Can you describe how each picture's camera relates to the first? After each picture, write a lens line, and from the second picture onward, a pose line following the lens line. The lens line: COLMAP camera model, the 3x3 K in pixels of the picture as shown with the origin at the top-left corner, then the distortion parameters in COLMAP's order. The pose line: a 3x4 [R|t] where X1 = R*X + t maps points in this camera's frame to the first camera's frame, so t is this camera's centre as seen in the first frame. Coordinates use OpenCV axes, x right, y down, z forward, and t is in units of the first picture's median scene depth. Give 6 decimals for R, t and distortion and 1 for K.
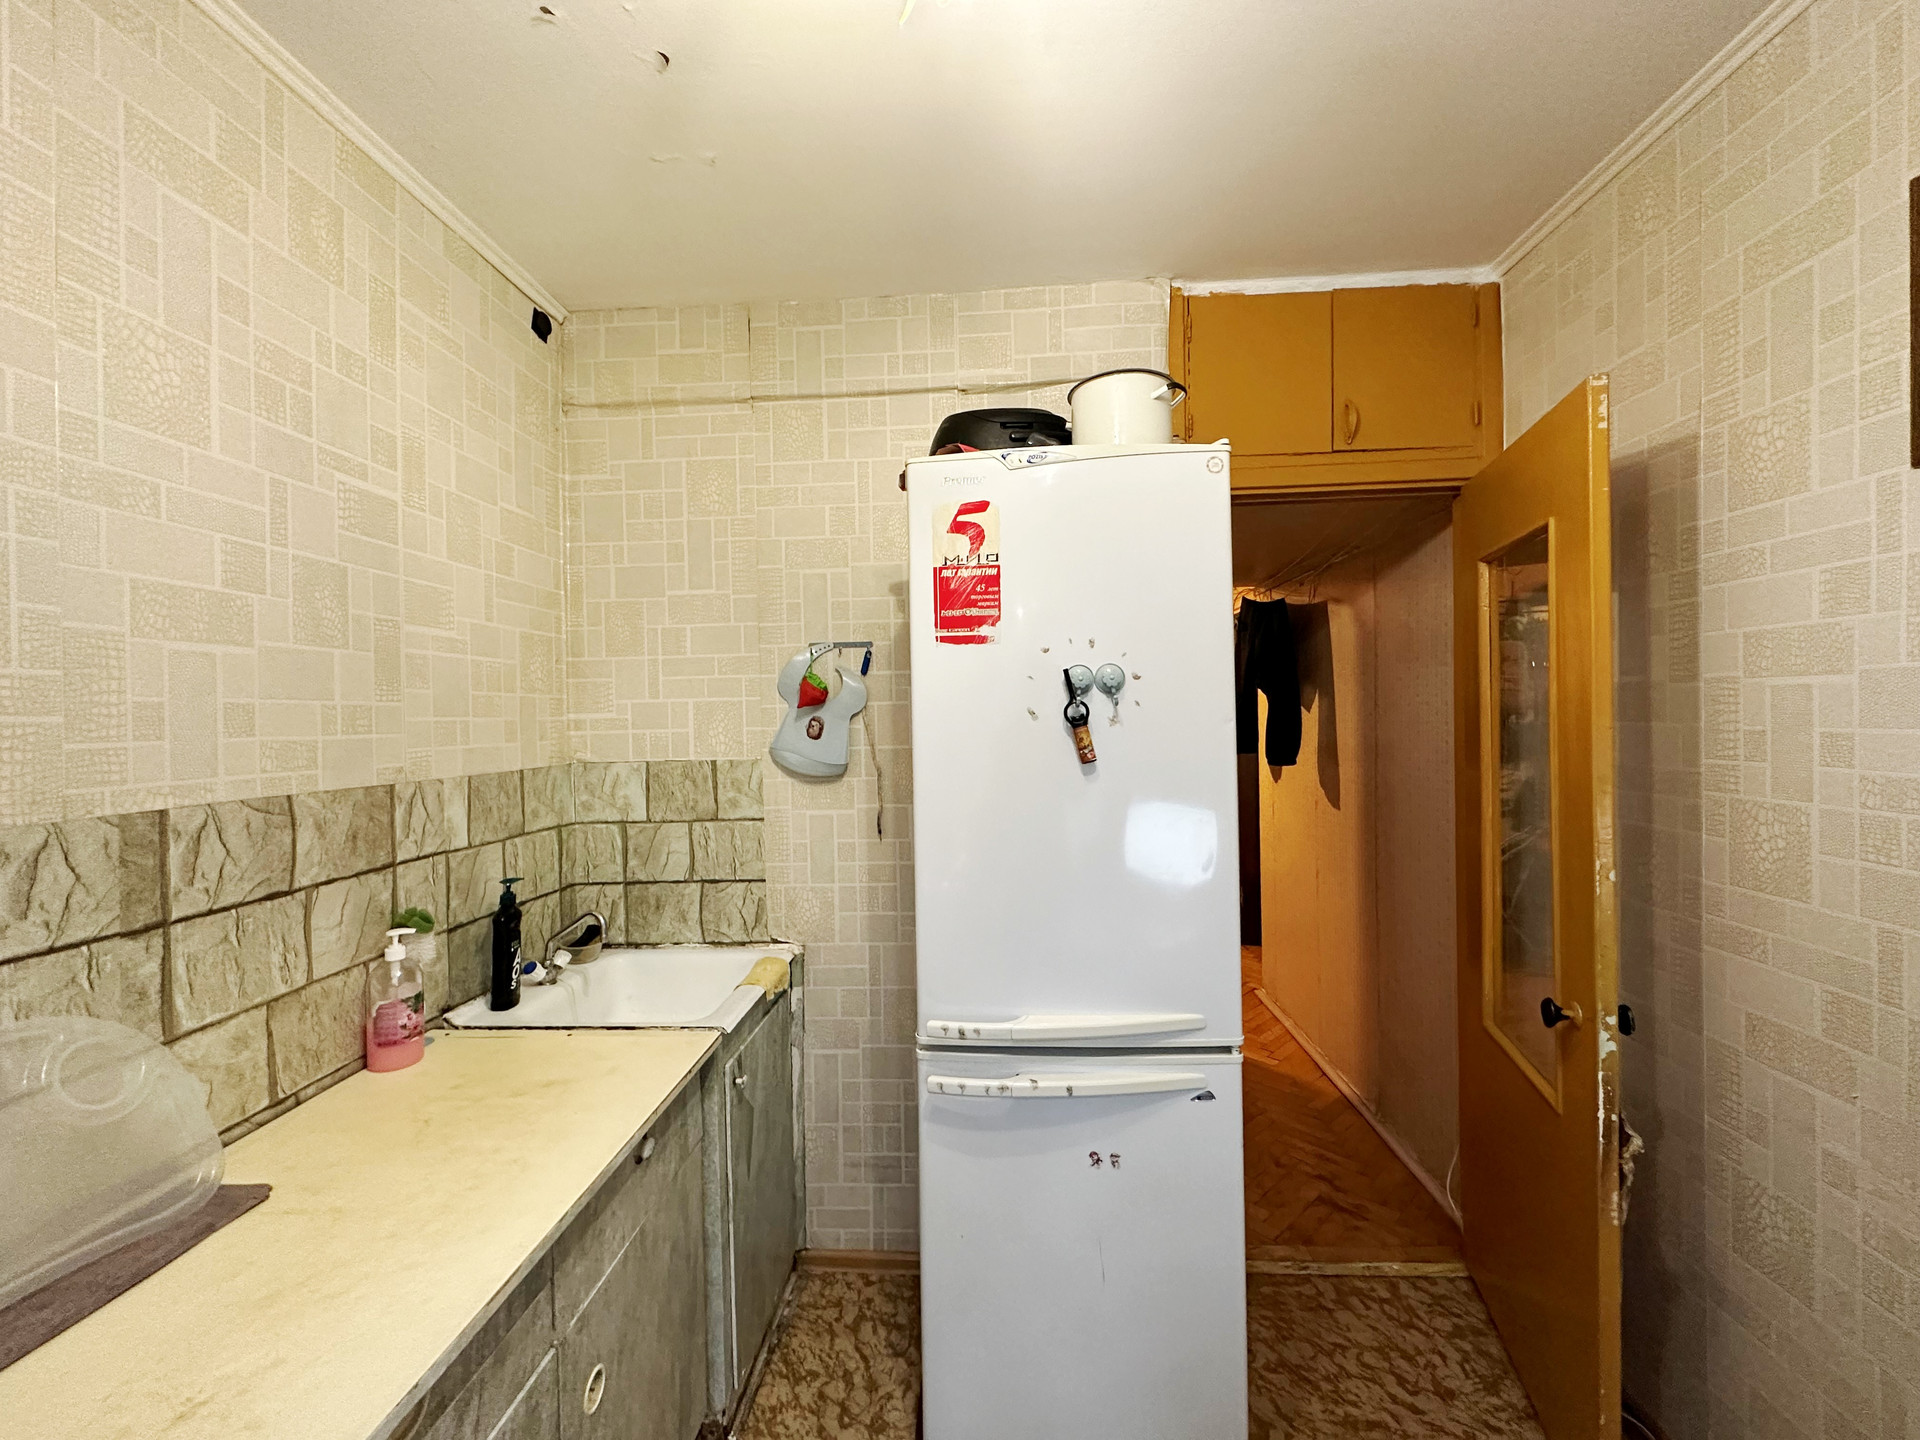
lens RADIAL K [[767.9, 0, 957.0], [0, 767.9, 719.8], [0, 0, 1]] dist [-0.002007, -0.000042]
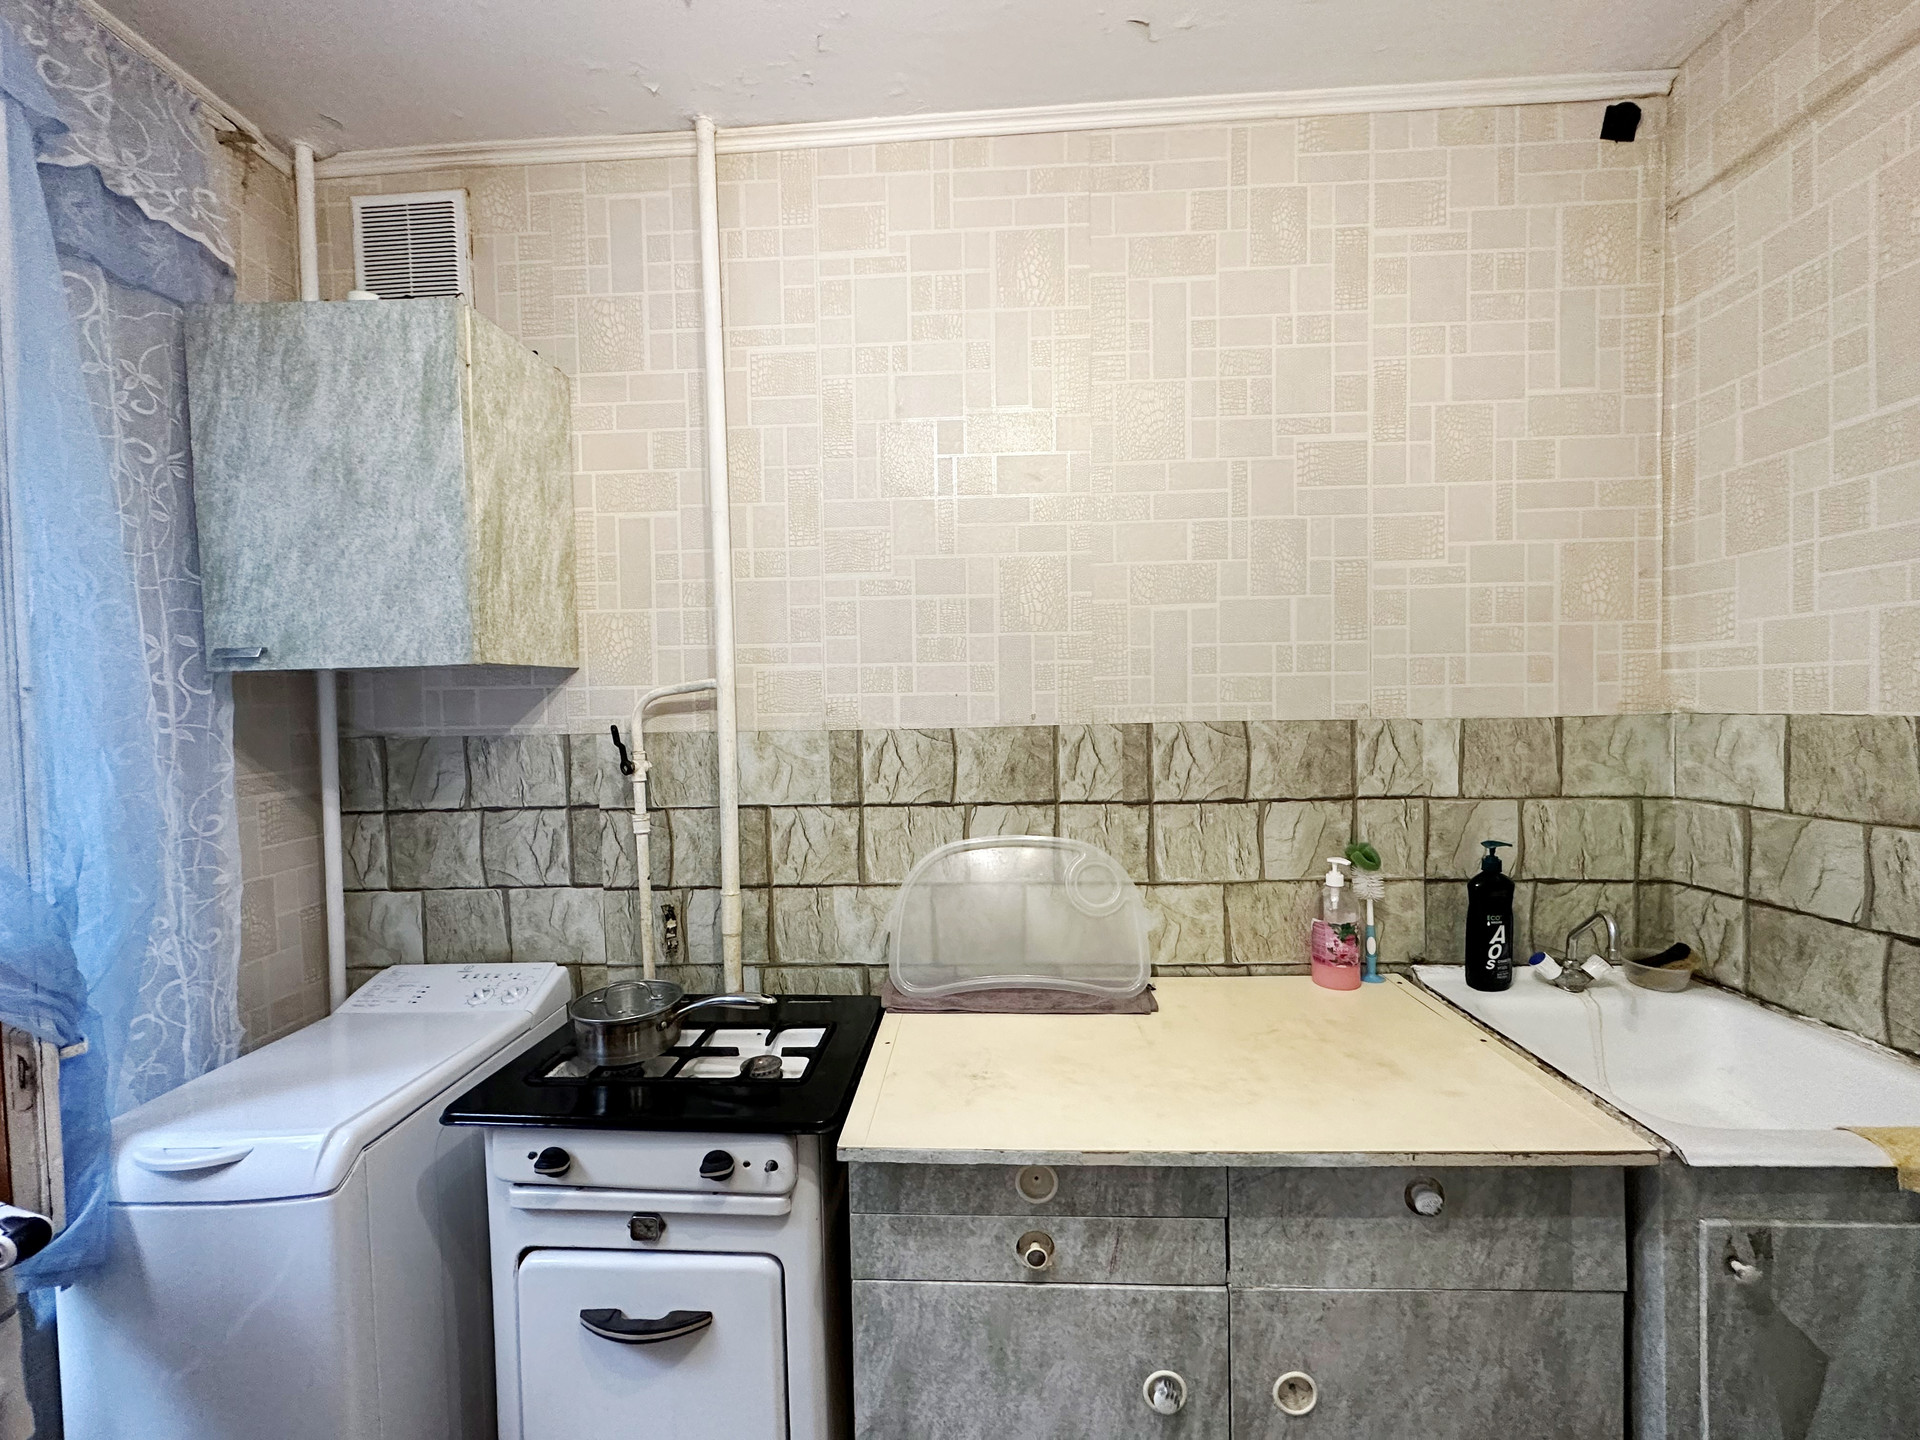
lens RADIAL K [[767.9, 0, 956.5], [0, 767.9, 717.9], [0, 0, 1]] dist [-0.002007, -0.000042]
pose [[0.007073, 0.039555, -0.999192, 0.275464], [0.012829, 0.999132, 0.039643, 0.031236], [0.999893, -0.013099, 0.006560, 0.431077]]
